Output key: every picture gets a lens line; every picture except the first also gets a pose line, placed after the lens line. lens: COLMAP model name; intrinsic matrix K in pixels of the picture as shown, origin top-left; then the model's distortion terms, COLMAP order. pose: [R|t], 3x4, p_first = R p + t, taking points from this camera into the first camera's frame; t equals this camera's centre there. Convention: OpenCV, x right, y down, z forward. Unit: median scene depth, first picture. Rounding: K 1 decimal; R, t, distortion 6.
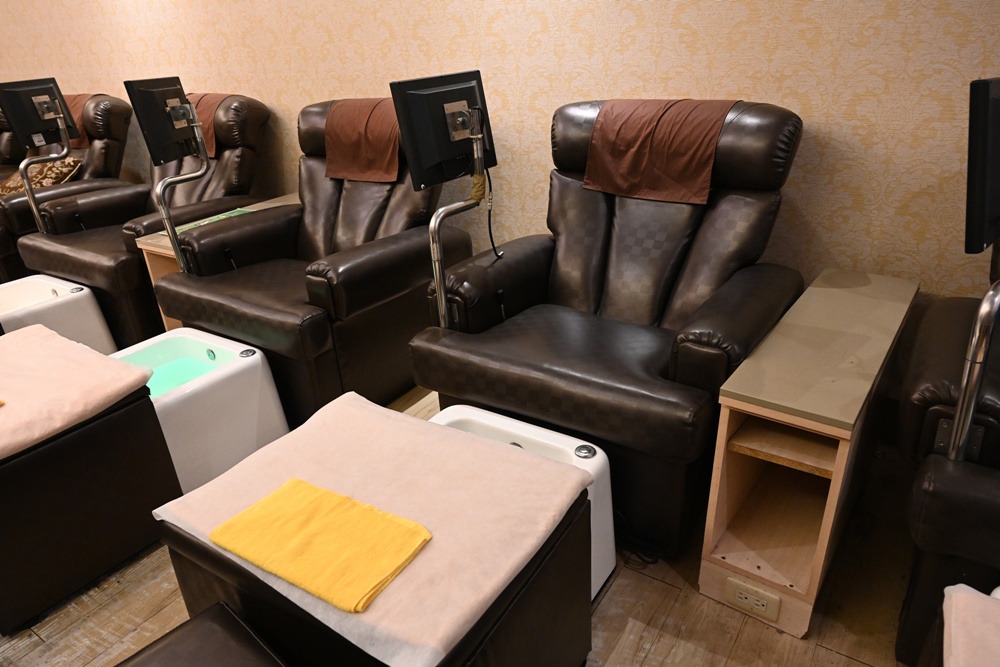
lens RADIAL K [[665.1, 0, 499.2], [0, 665.1, 334.9], [0, 0, 1]] dist [-0.001826, 0.000884]
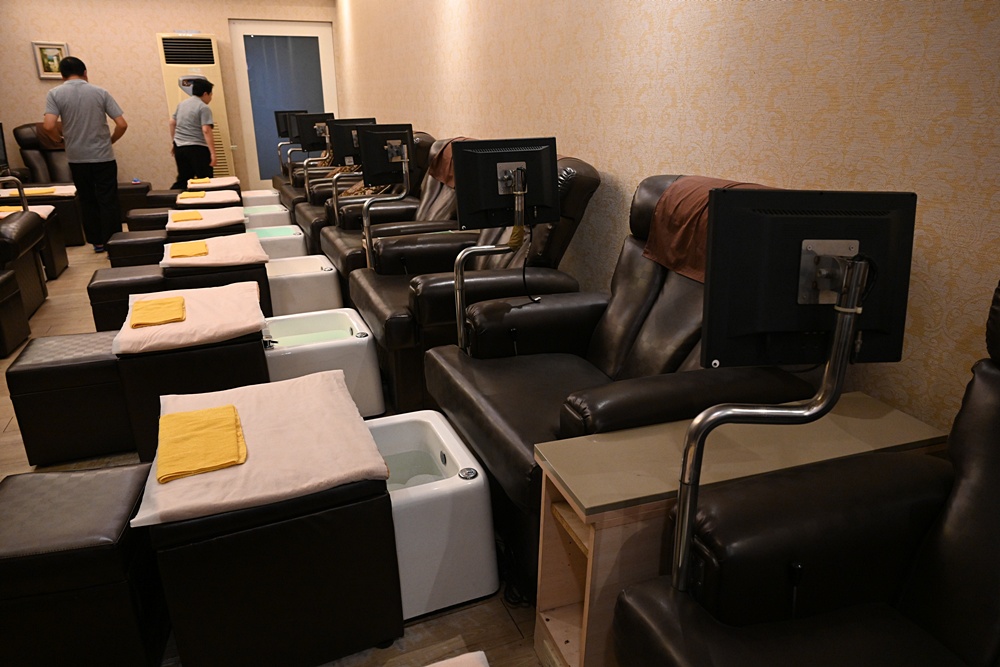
lens RADIAL K [[665.1, 0, 500.2], [0, 665.1, 333.4], [0, 0, 1]] dist [-0.001826, 0.000884]
pose [[0.826802, 0.229816, -0.513404, 0.514524], [-0.265440, 0.964119, 0.004096, -0.052661], [0.495924, 0.132891, 0.858137, 0.025122]]
